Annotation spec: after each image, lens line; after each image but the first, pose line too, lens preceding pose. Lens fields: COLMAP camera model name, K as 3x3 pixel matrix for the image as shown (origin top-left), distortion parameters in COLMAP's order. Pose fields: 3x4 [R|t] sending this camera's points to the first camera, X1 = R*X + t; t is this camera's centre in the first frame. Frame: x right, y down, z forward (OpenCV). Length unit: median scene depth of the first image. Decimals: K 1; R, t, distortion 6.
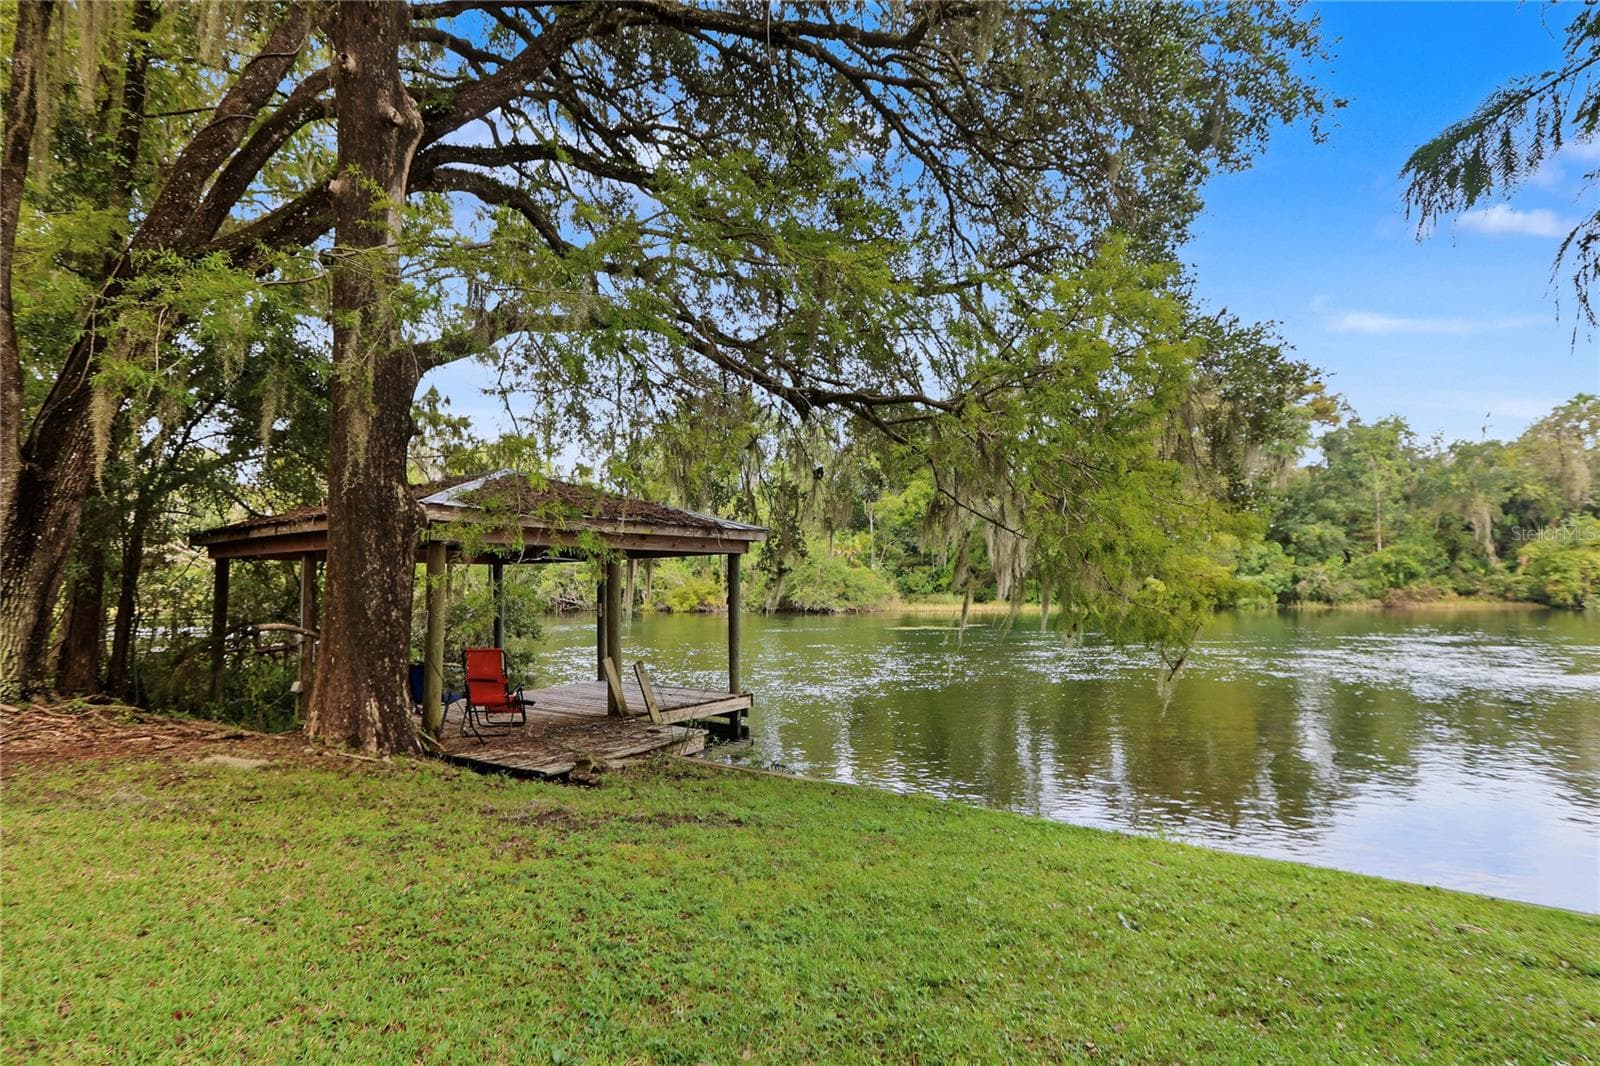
lens RADIAL K [[733.2, 0, 827.5], [0, 733.2, 574.9], [0, 0, 1]] dist [0.001268, 0.001756]
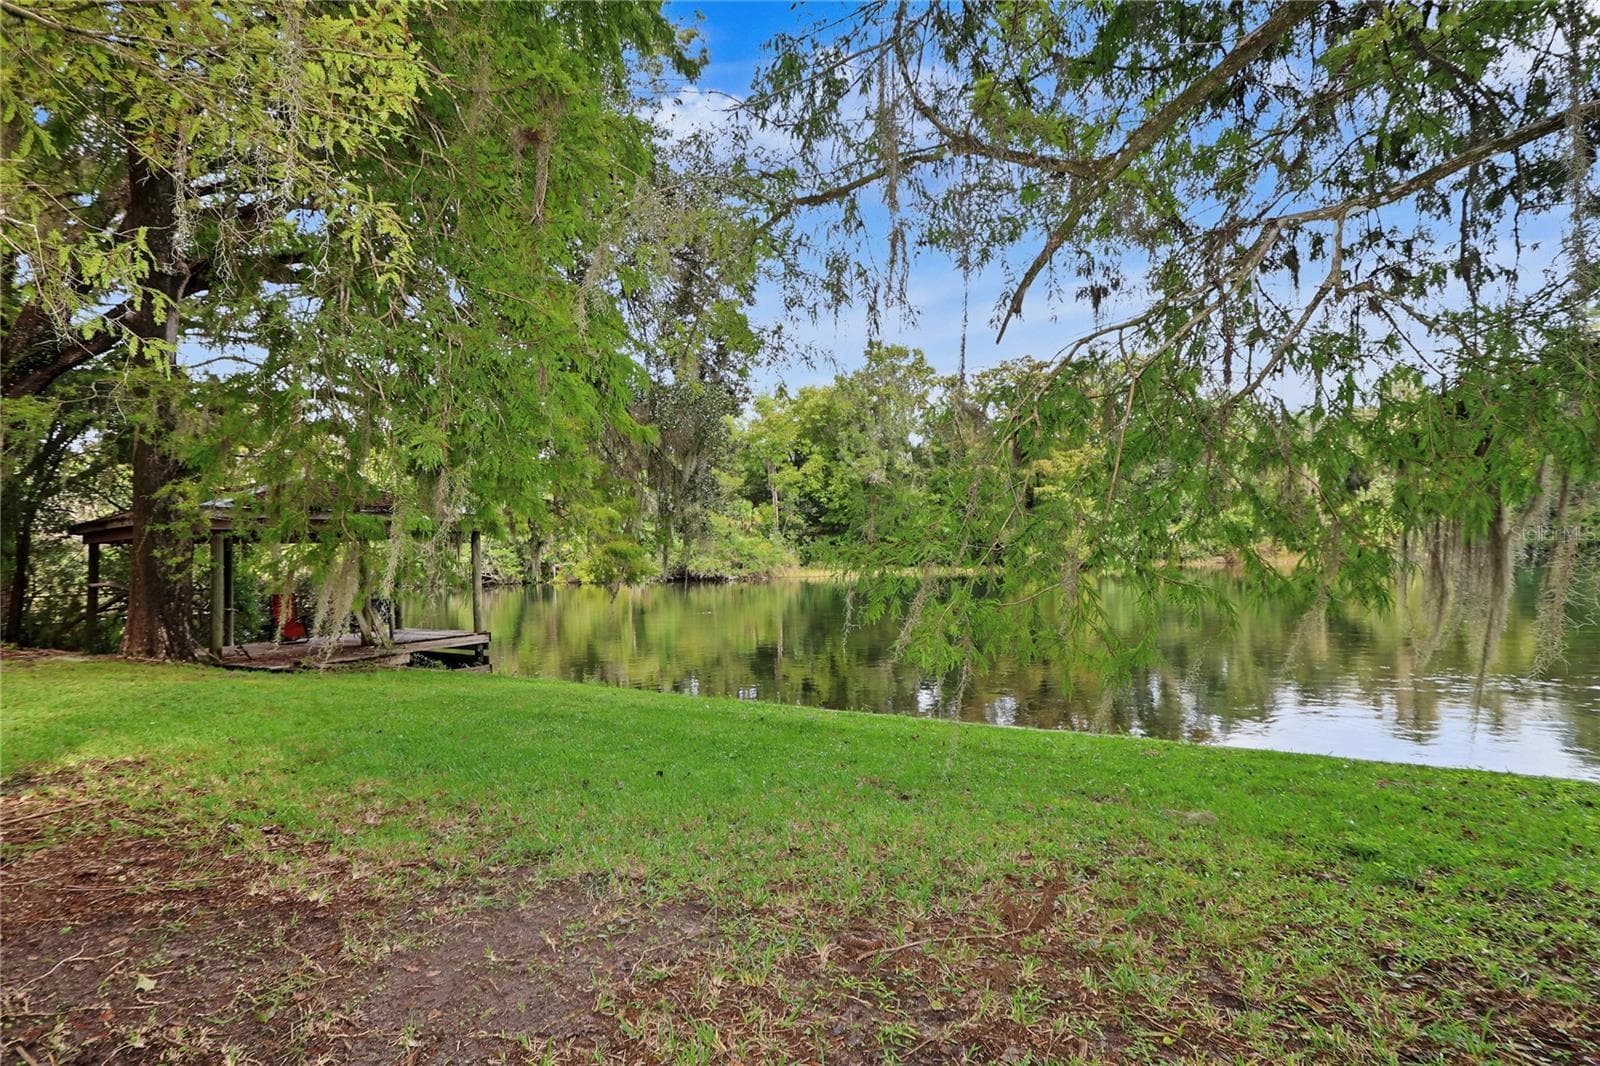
lens RADIAL K [[733.2, 0, 804.5], [0, 733.2, 547.8], [0, 0, 1]] dist [0.001268, 0.001756]
pose [[0.999037, -0.022283, 0.037796, 0.081668], [0.022138, 0.999746, 0.004267, 0.001703], [-0.037882, -0.003426, 0.999276, -0.075421]]
